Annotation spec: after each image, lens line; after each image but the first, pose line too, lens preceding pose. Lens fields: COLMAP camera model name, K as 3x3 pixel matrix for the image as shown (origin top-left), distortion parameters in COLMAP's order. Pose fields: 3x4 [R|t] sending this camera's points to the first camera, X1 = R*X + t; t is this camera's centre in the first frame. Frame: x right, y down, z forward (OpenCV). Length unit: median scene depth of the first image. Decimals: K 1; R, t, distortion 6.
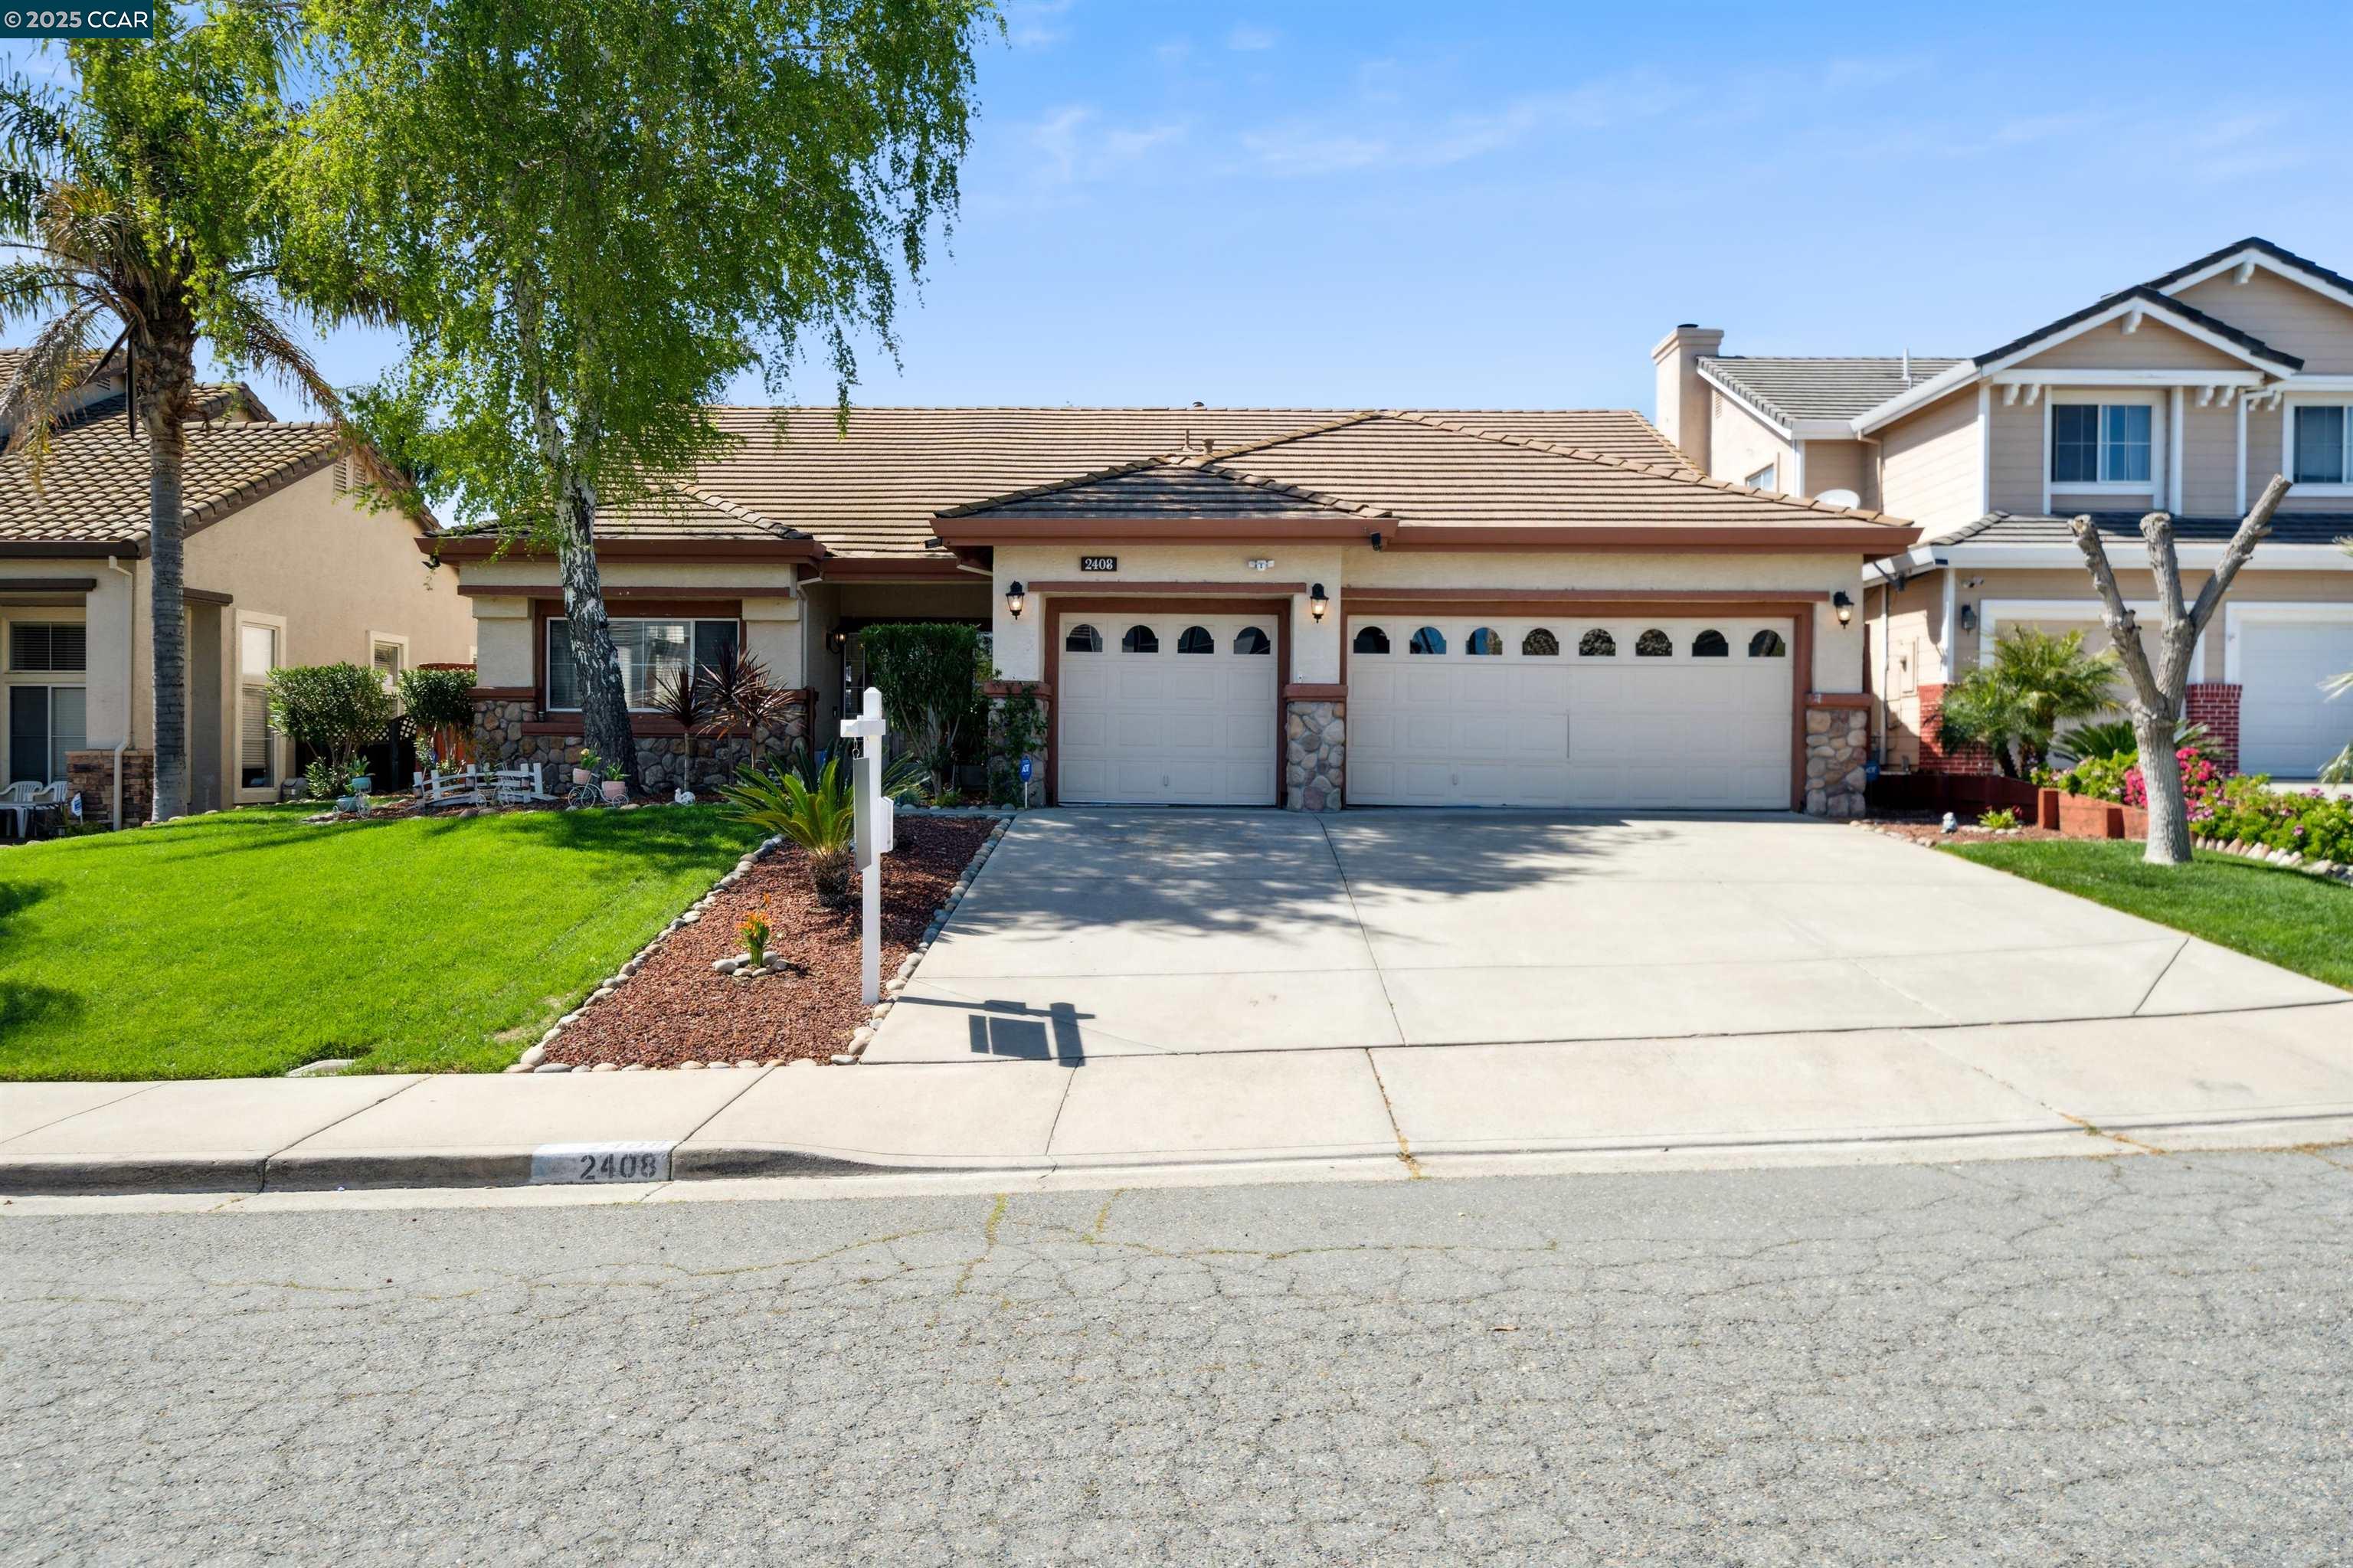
lens RADIAL K [[1542.5, 0, 1180.1], [0, 1542.5, 772.3], [0, 0, 1]] dist [-0.004527, 0.001631]
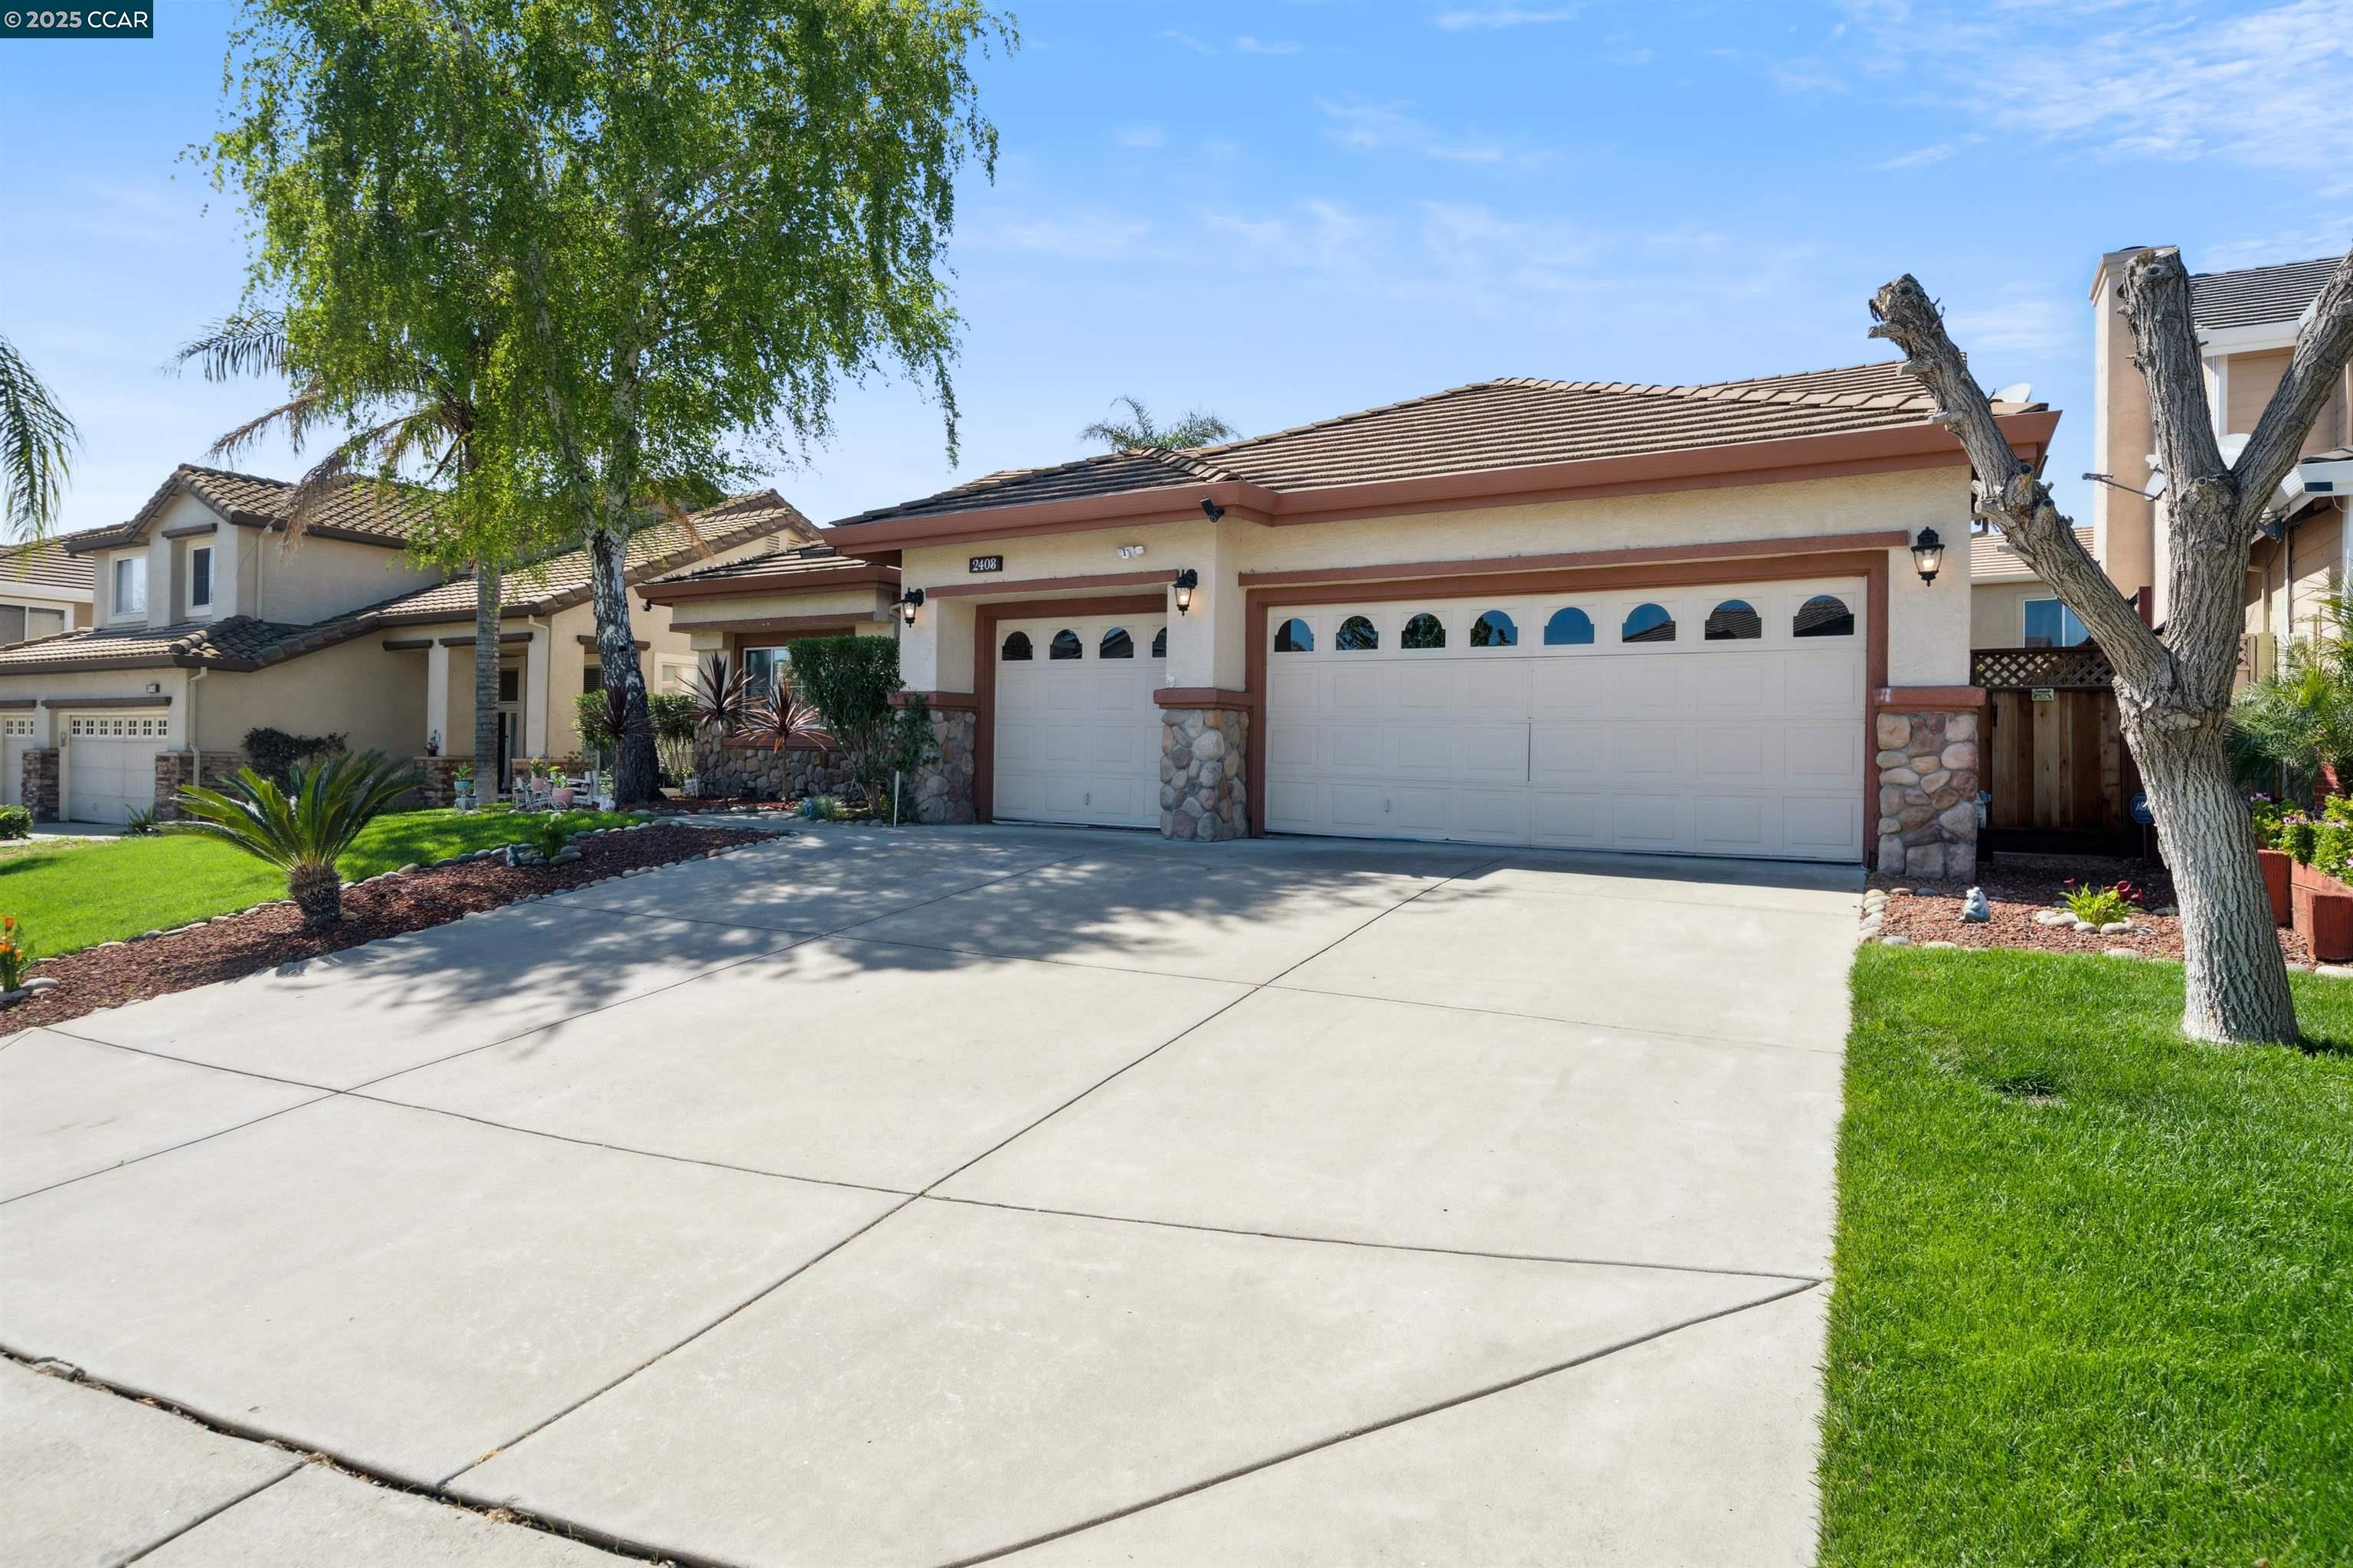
lens RADIAL K [[1228.8, 0, 1174.0], [0, 1228.8, 765.6], [0, 0, 1]] dist [0.001314, -0.000753]
pose [[0.880946, 0.009589, -0.473120, 0.385397], [-0.015710, 0.999836, -0.008988, -0.008568], [0.472956, 0.015351, 0.880952, 0.389738]]
